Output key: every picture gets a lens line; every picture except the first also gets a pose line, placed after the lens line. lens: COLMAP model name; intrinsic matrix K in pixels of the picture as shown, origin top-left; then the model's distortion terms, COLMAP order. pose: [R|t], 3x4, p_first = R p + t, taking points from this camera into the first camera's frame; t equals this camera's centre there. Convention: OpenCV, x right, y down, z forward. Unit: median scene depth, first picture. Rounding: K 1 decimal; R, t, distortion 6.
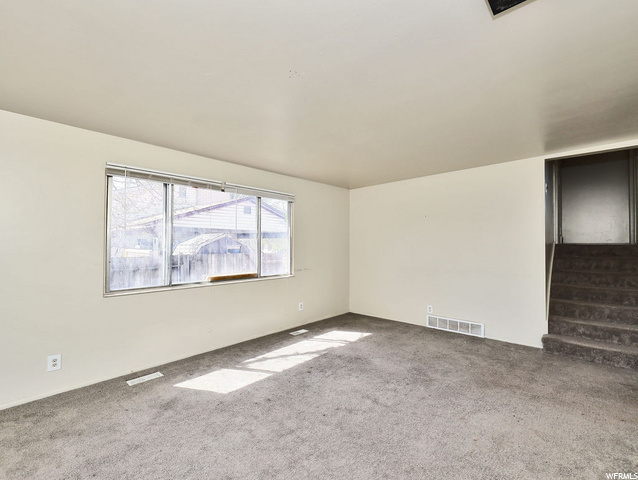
lens RADIAL K [[303.3, 0, 322.2], [0, 303.3, 238.3], [0, 0, 1]] dist [0.022336, 0.000146]
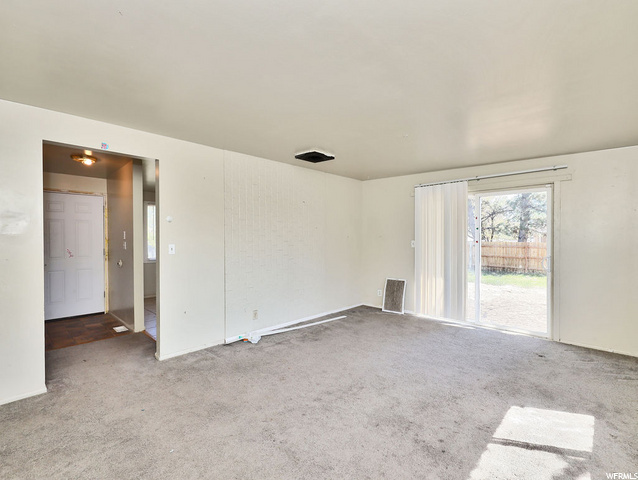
lens RADIAL K [[299.4, 0, 319.0], [0, 299.4, 240.0], [0, 0, 1]] dist [-0.001099, 0.000228]
pose [[-0.999726, 0.004622, 0.022955, 0.160903], [0.004244, 0.999855, -0.016501, 0.018072], [-0.023028, -0.016399, -0.999600, 1.357069]]
